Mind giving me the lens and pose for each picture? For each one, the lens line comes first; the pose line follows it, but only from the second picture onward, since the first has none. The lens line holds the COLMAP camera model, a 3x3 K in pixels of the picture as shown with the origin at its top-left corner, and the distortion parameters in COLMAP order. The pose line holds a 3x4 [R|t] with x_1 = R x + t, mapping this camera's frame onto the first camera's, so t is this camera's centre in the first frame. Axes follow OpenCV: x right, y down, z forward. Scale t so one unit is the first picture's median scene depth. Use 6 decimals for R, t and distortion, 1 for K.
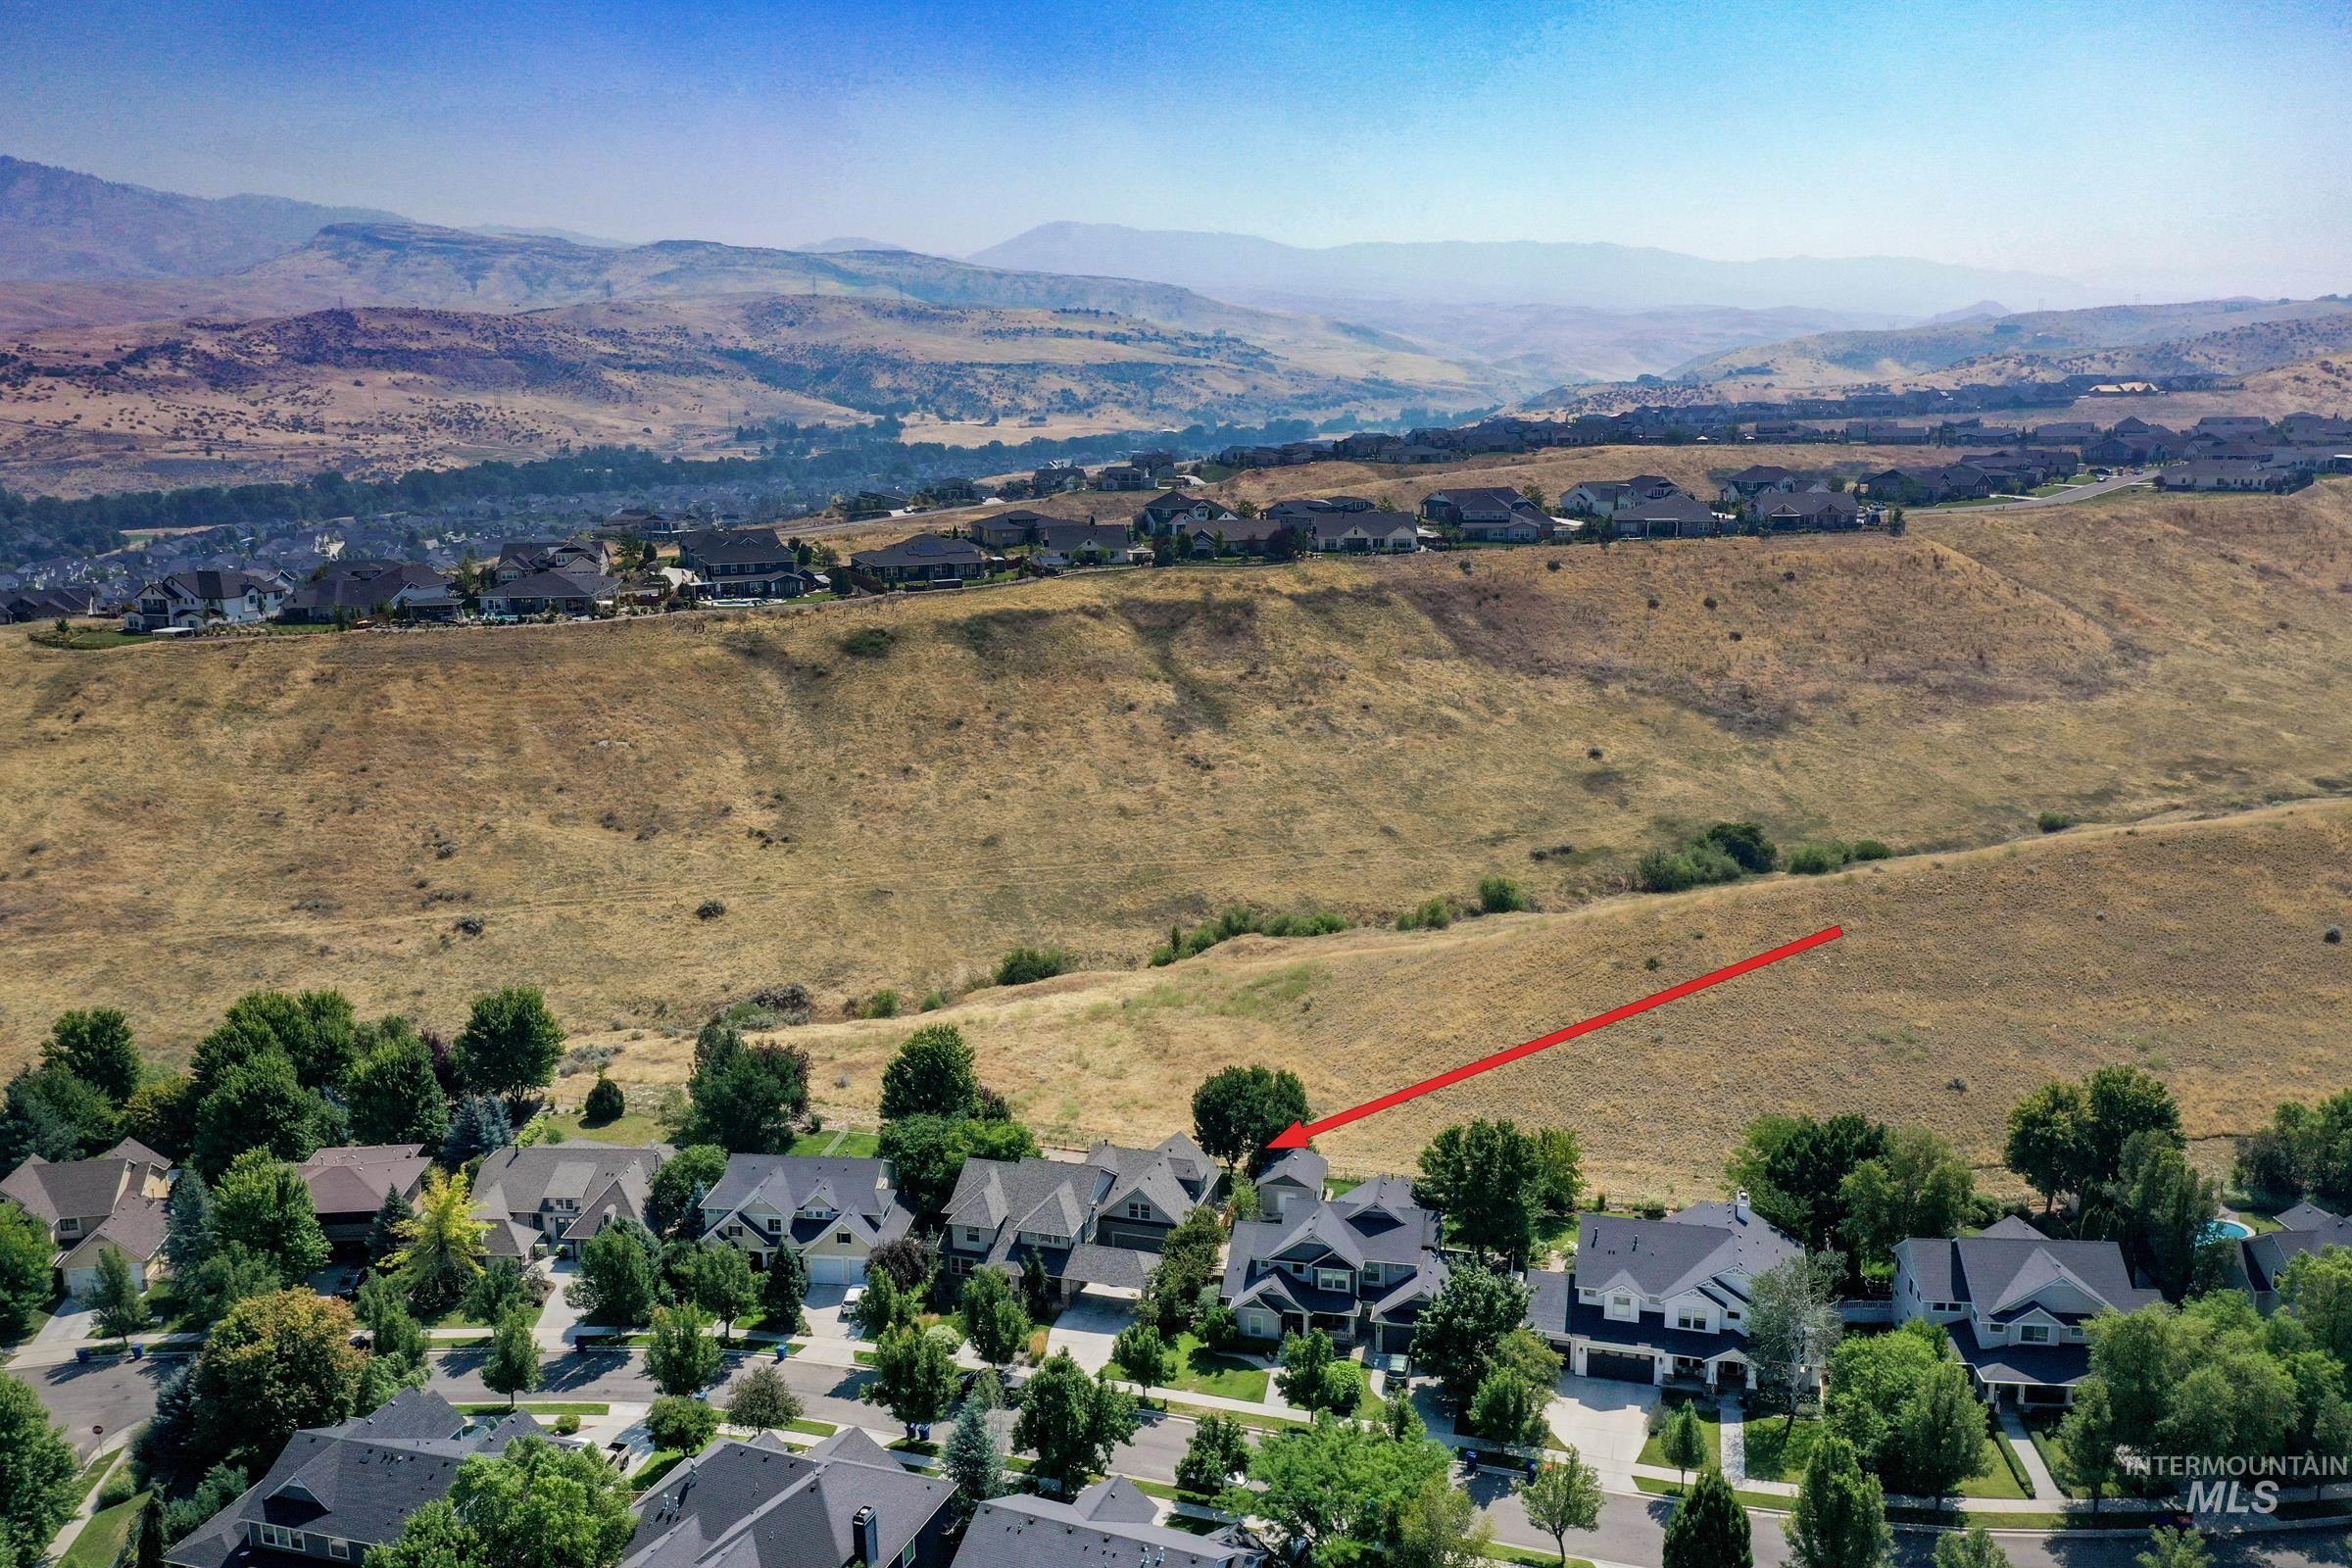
lens RADIAL K [[1873.6, 0, 1166.9], [0, 1873.6, 784.0], [0, 0, 1]] dist [0.015843, 0.013958]
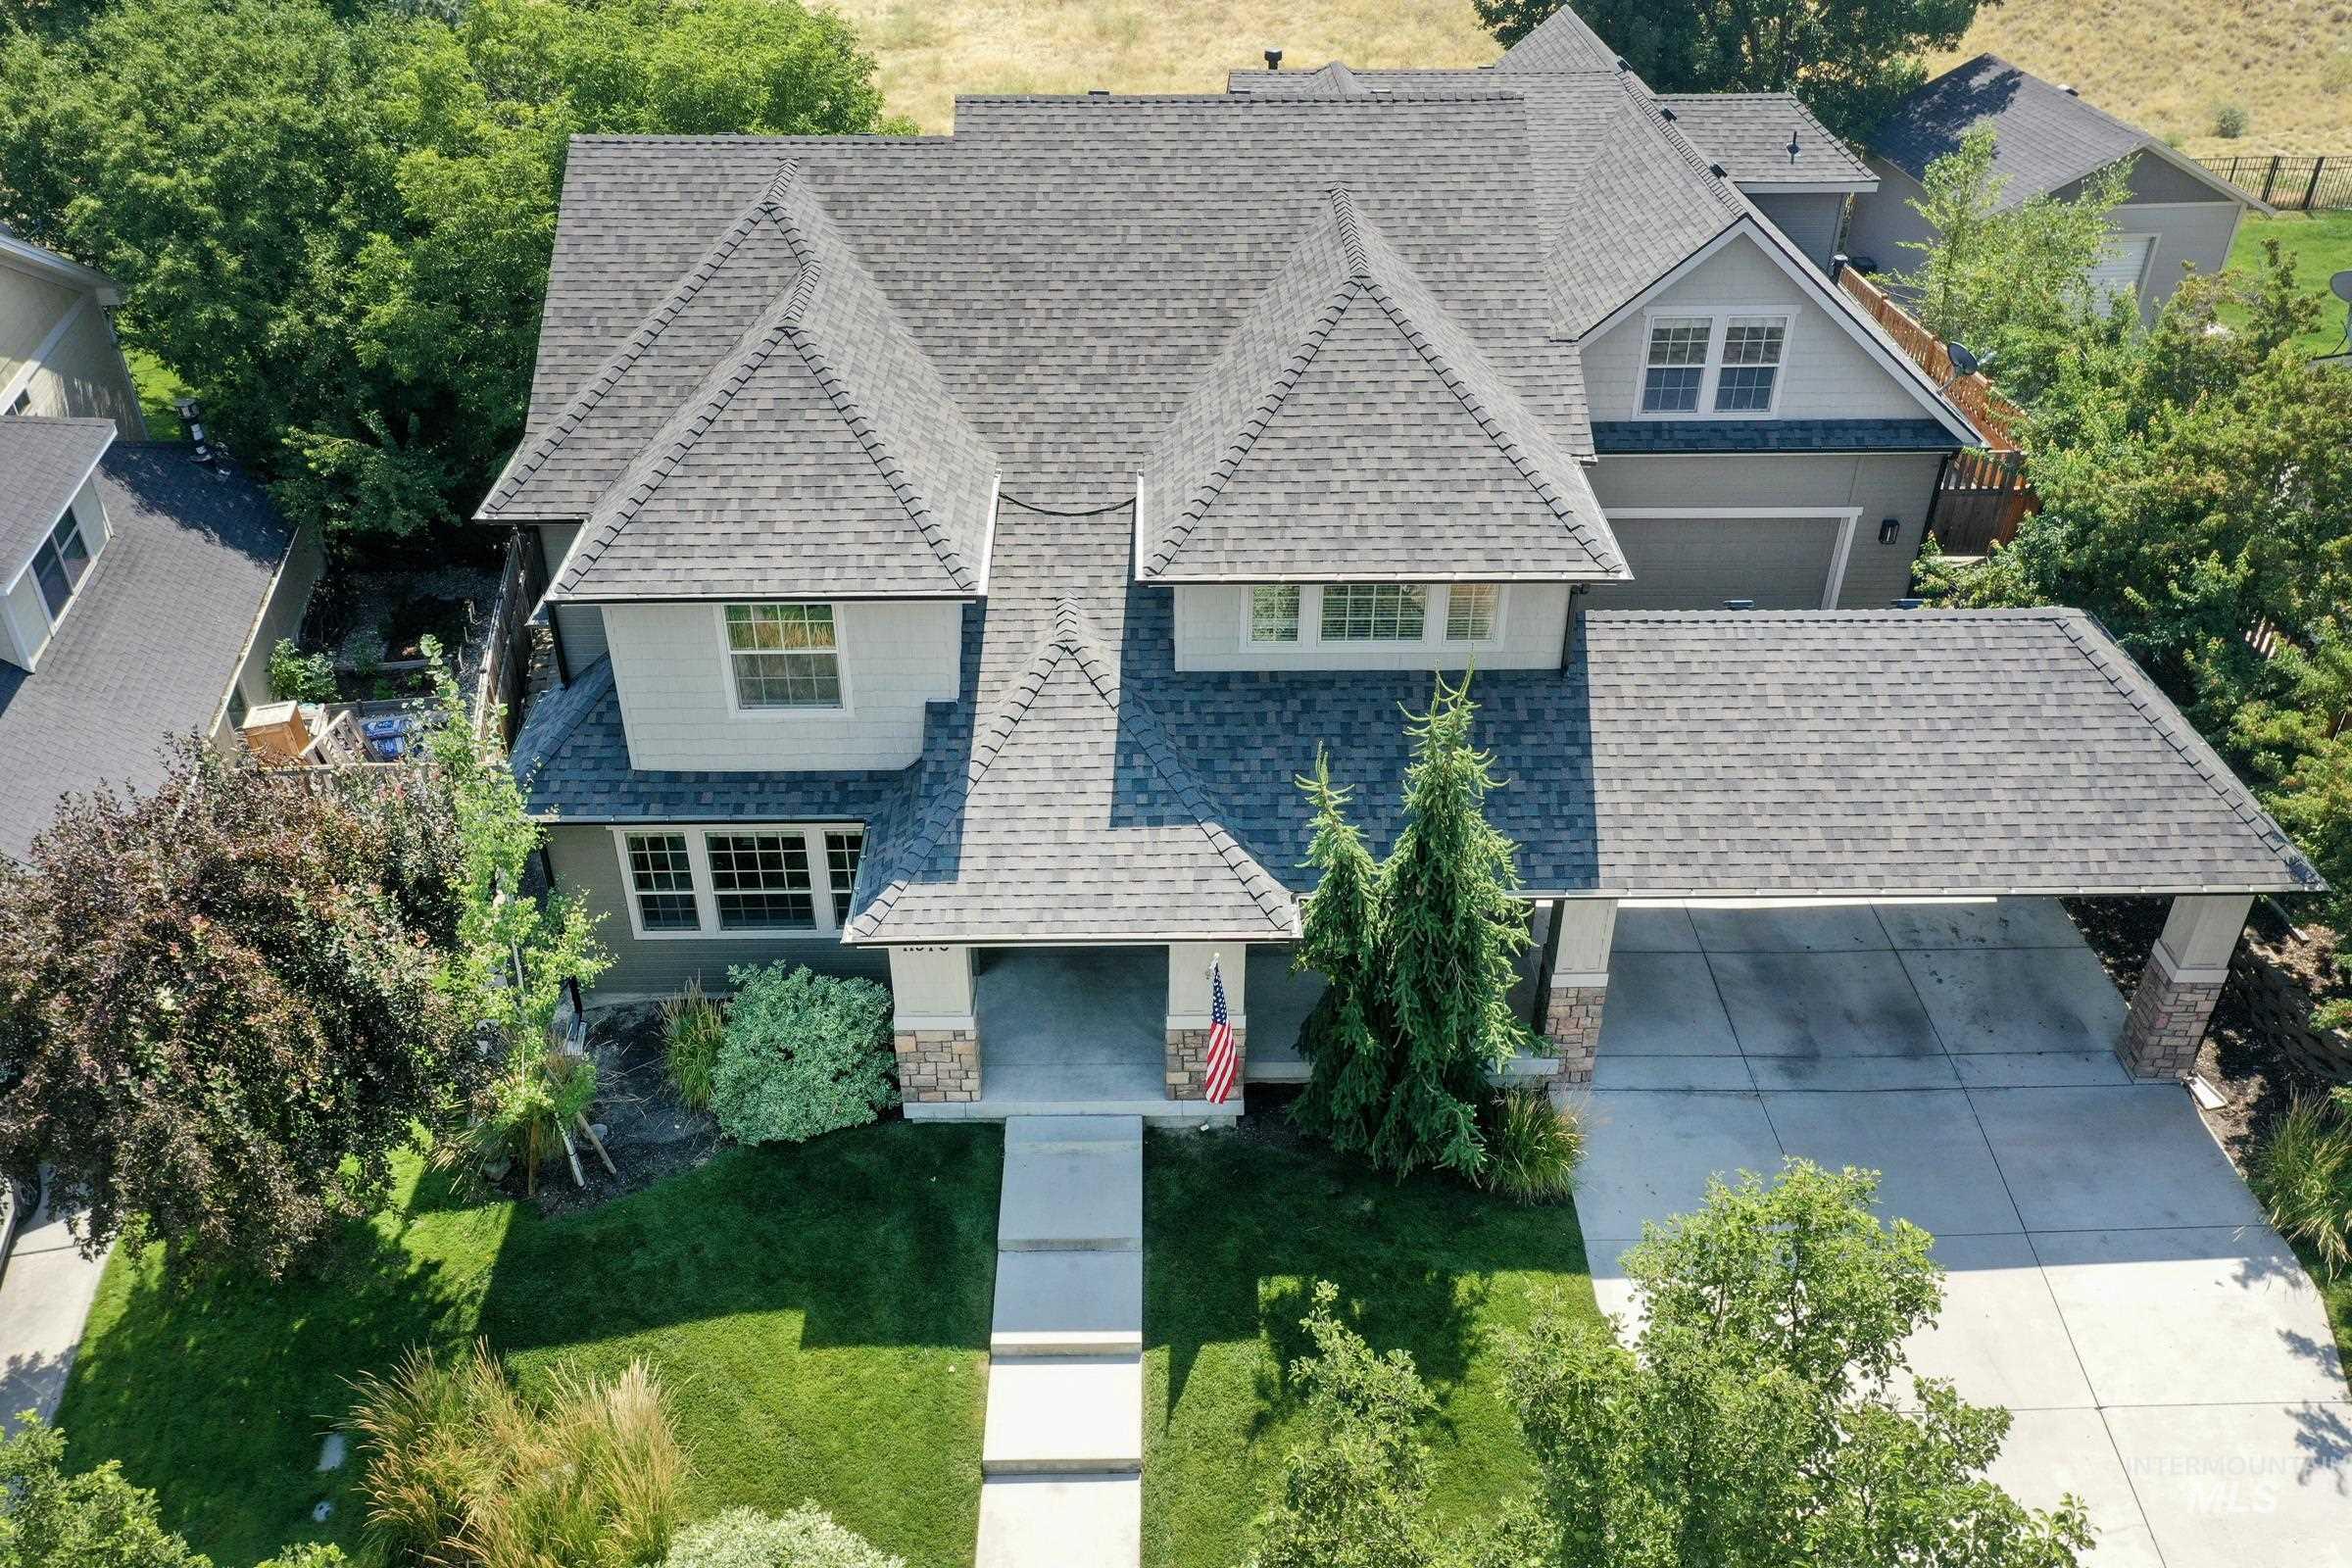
lens RADIAL K [[1873.6, 0, 1166.9], [0, 1873.6, 784.0], [0, 0, 1]] dist [0.015843, 0.013958]
pose [[0.954124, -0.157109, 0.254881, -0.110095], [0.052218, 0.925541, 0.375031, 0.198919], [-0.294823, -0.344516, 0.891284, 0.860993]]
